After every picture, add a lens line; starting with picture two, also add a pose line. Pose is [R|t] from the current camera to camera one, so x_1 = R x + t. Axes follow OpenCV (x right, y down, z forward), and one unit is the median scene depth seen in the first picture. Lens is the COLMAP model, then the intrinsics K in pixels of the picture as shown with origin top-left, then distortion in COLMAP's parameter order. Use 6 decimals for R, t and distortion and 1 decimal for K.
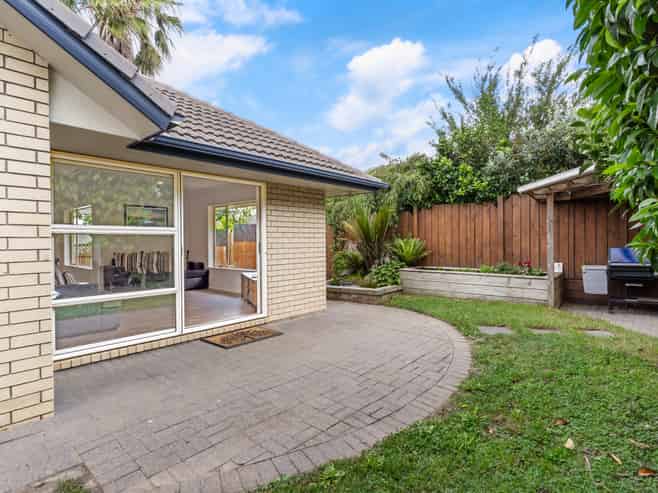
lens RADIAL K [[358.9, 0, 329.0], [0, 358.9, 246.5], [0, 0, 1]] dist [-0.016702, -0.000075]
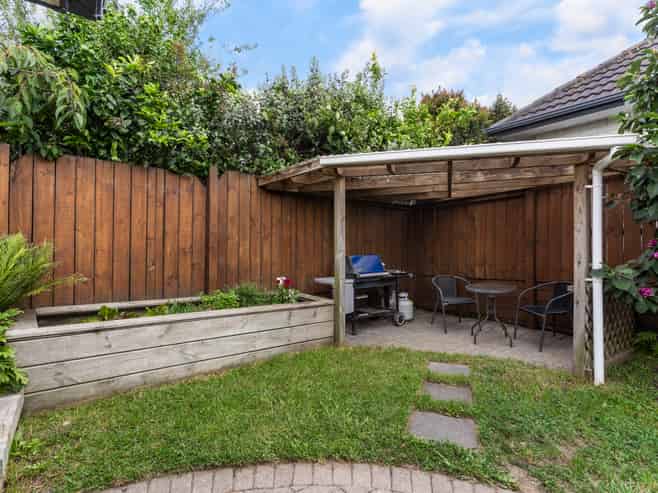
lens RADIAL K [[358.9, 0, 329.0], [0, 358.9, 246.5], [0, 0, 1]] dist [-0.016702, -0.000075]
pose [[0.195351, 0.009961, 0.980683, -0.042971], [0.001530, 0.999944, -0.010462, -0.007862], [-0.980732, 0.003544, 0.195325, 0.685377]]
